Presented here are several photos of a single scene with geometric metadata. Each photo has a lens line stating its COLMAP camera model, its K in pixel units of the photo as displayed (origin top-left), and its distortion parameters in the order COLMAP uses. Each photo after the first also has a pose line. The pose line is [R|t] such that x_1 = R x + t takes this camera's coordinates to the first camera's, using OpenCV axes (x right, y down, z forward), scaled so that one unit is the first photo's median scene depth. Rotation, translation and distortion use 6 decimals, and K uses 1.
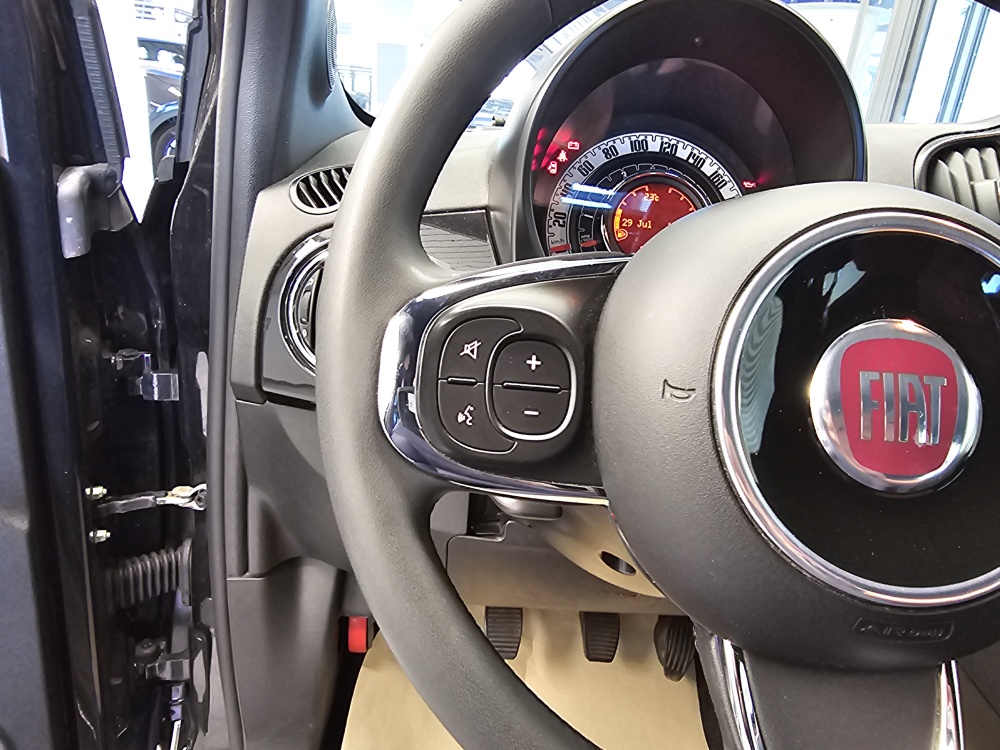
lens RADIAL K [[686.6, 0, 506.1], [0, 686.6, 361.0], [0, 0, 1]] dist [0.007928, 0.004002]
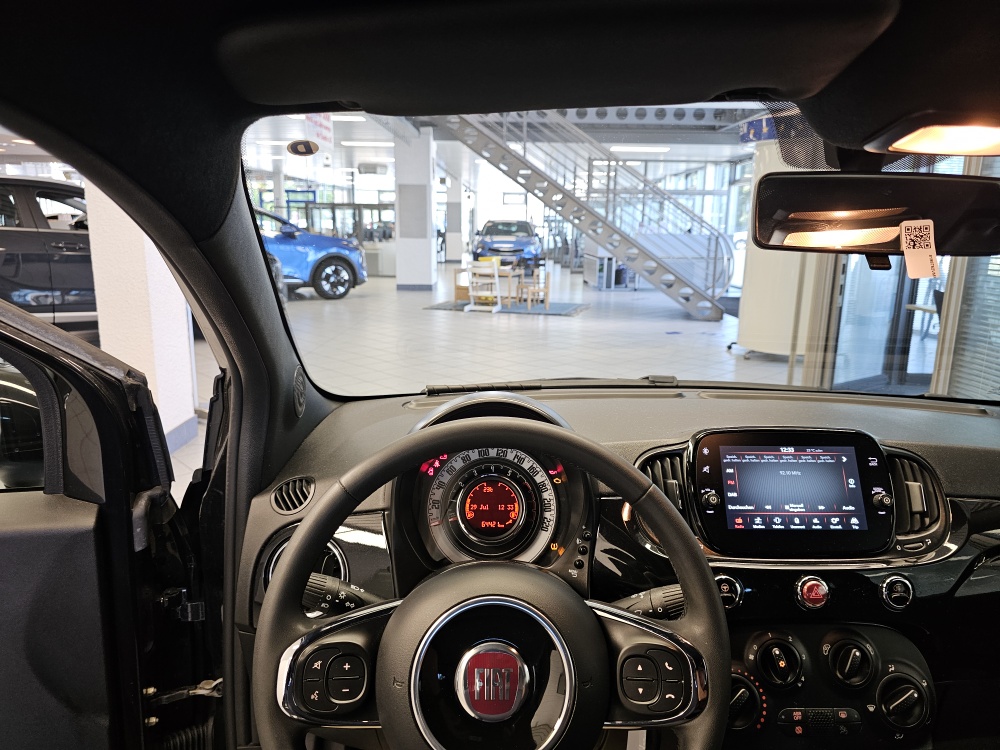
lens RADIAL K [[679.9, 0, 519.5], [0, 679.9, 366.8], [0, 0, 1]] dist [0.045629, -0.043324]
pose [[0.997496, -0.065830, -0.025855, 0.333575], [0.061601, 0.988278, -0.139685, -0.284727], [0.034747, 0.137743, 0.989858, -0.627847]]
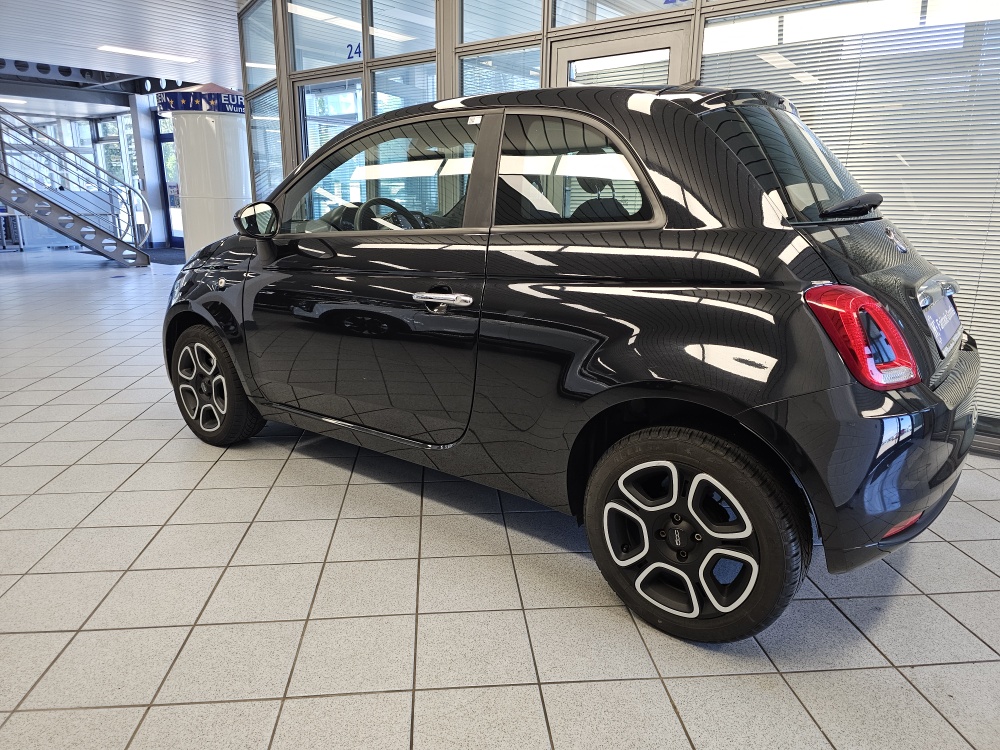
lens RADIAL K [[684.7, 0, 509.7], [0, 684.7, 369.0], [0, 0, 1]] dist [-0.002284, -0.003041]
pose [[0.634008, -0.264460, 0.726701, -3.457220], [0.302076, 0.949743, 0.082084, 0.814922], [-0.711887, 0.167477, 0.682032, -3.776194]]
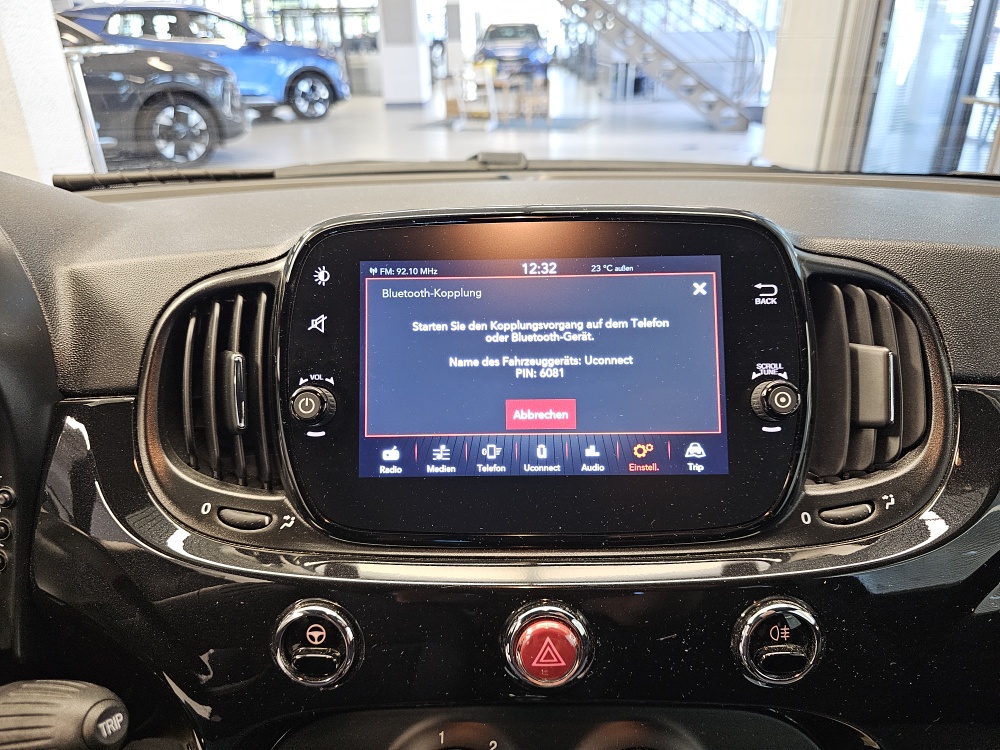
lens RADIAL K [[679.9, 0, 506.8], [0, 679.9, 377.0], [0, 0, 1]] dist [0.045629, -0.043324]
pose [[0.992945, -0.068645, -0.096683, 0.886692], [0.079280, 0.990672, 0.110828, -0.253743], [0.088173, -0.117711, 0.989126, 0.325685]]
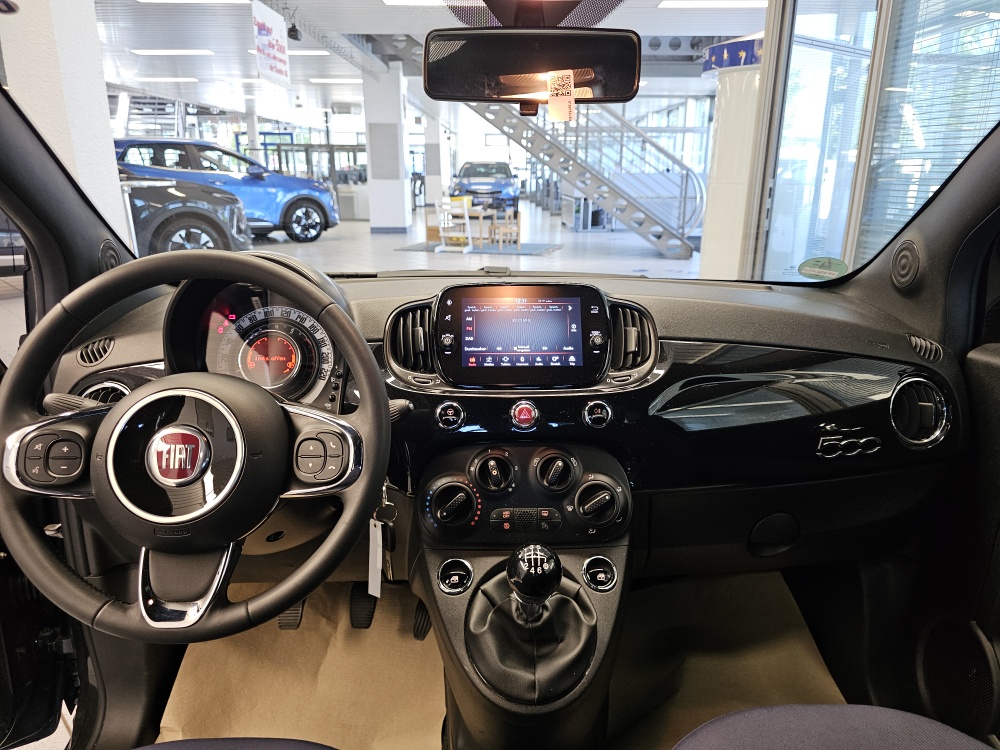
lens RADIAL K [[679.9, 0, 518.0], [0, 679.9, 375.8], [0, 0, 1]] dist [0.045629, -0.043324]
pose [[0.996785, -0.076345, -0.024307, 0.883726], [0.075011, 0.995840, -0.051726, -0.004798], [0.028155, 0.049736, 0.998365, -0.791144]]
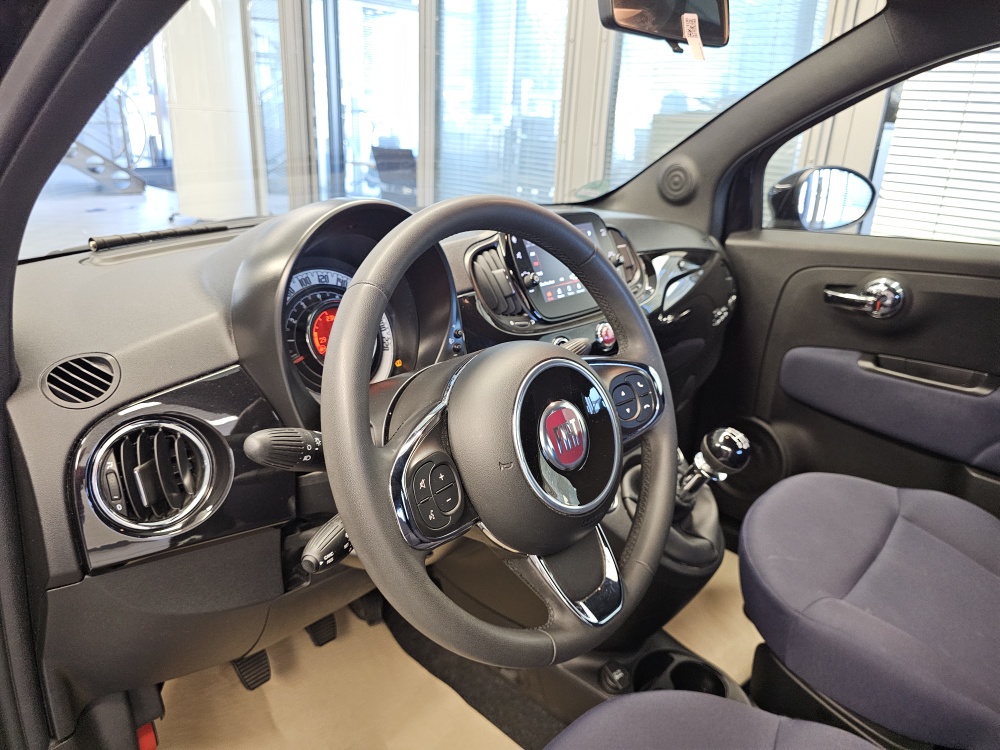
lens RADIAL K [[679.9, 0, 494.9], [0, 679.9, 366.2], [0, 0, 1]] dist [0.045629, -0.043324]
pose [[0.709122, -0.300196, 0.637987, -0.475539], [0.257037, 0.952633, 0.162552, -0.274891], [-0.656565, 0.048717, 0.752694, -0.302286]]
